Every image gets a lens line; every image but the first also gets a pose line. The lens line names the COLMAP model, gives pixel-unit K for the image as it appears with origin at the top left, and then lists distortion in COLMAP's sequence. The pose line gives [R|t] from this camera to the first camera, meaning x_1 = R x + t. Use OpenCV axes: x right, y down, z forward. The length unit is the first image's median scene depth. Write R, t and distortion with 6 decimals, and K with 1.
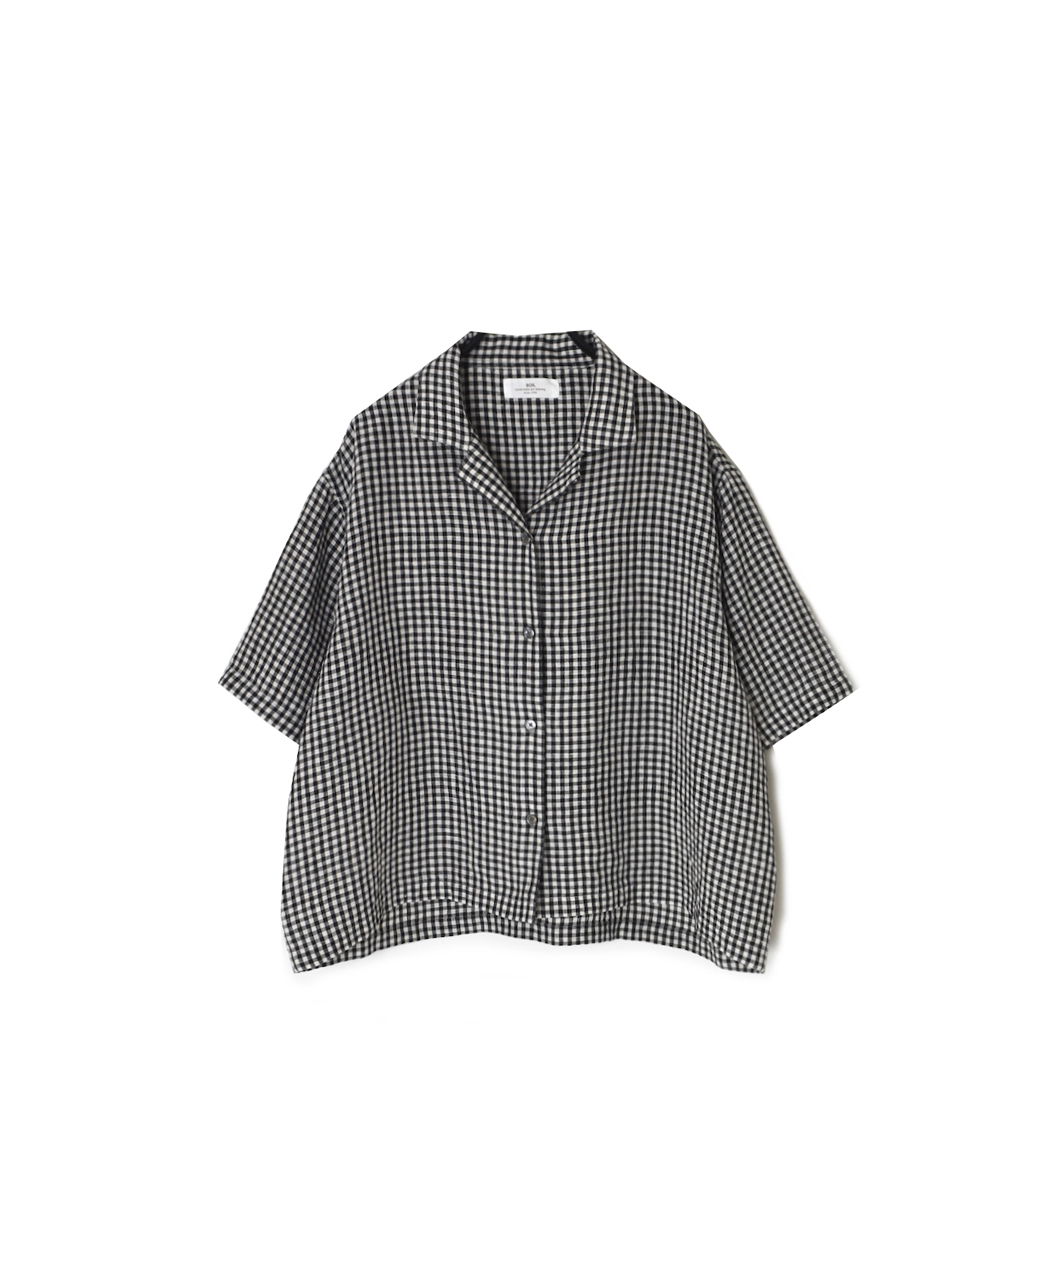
lens RADIAL K [[1269.8, 0, 524.5], [0, 1269.8, 640.0], [0, 0, 1]] dist [-0.072328, -0.000040]
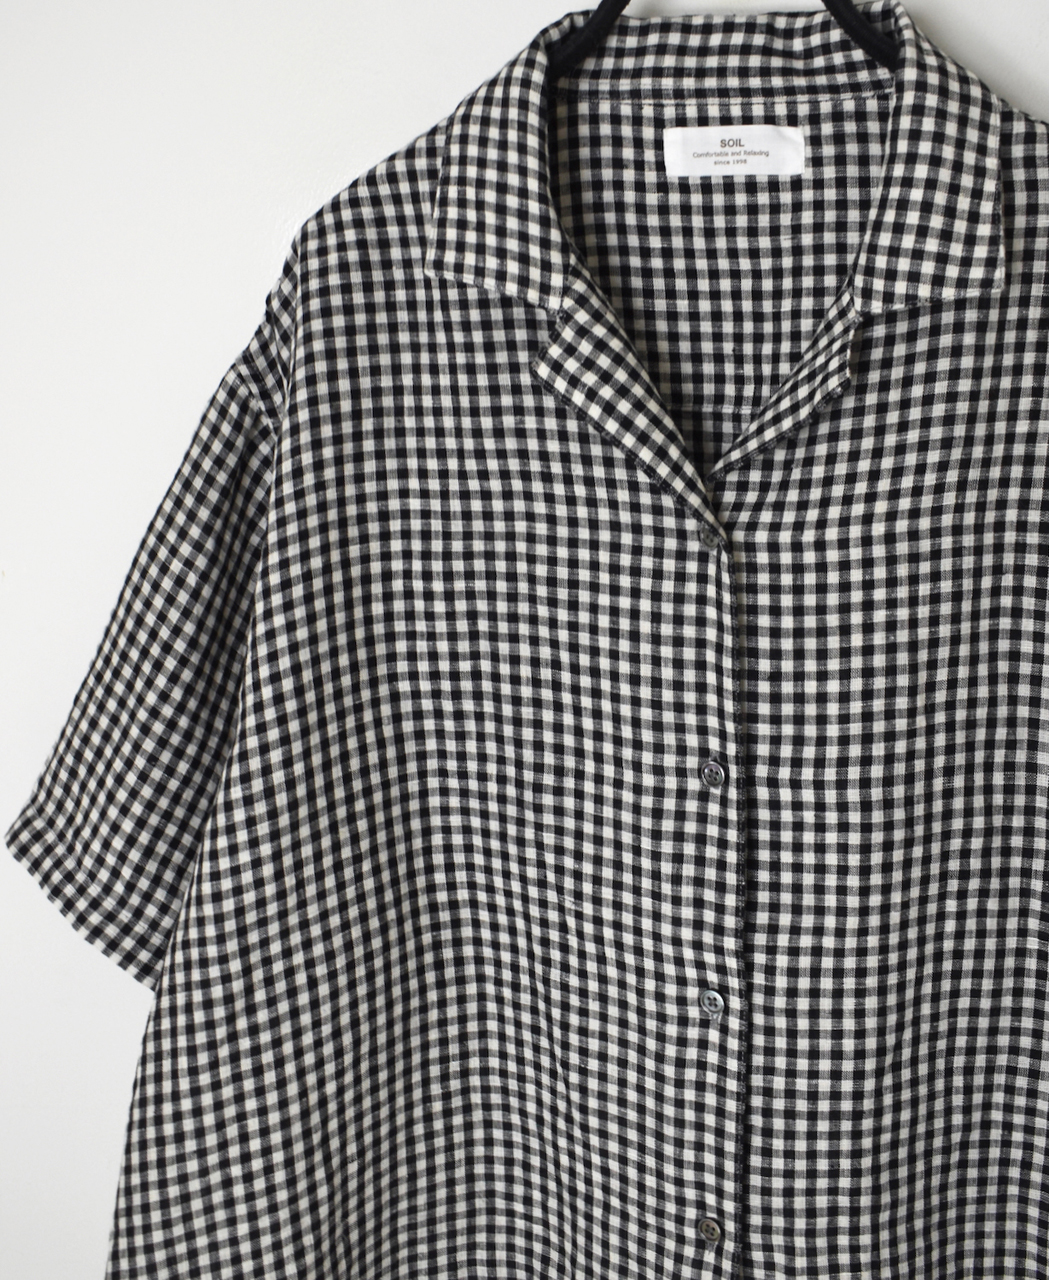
lens RADIAL K [[1609.8, 0, 525.7], [0, 1609.8, 494.0], [0, 0, 1]] dist [-0.084469, 0.011433]
pose [[0.978906, 0.021954, -0.203127, 0.045557], [-0.025376, 0.999576, -0.014258, -0.083409], [0.202728, 0.019112, 0.979049, 0.501193]]
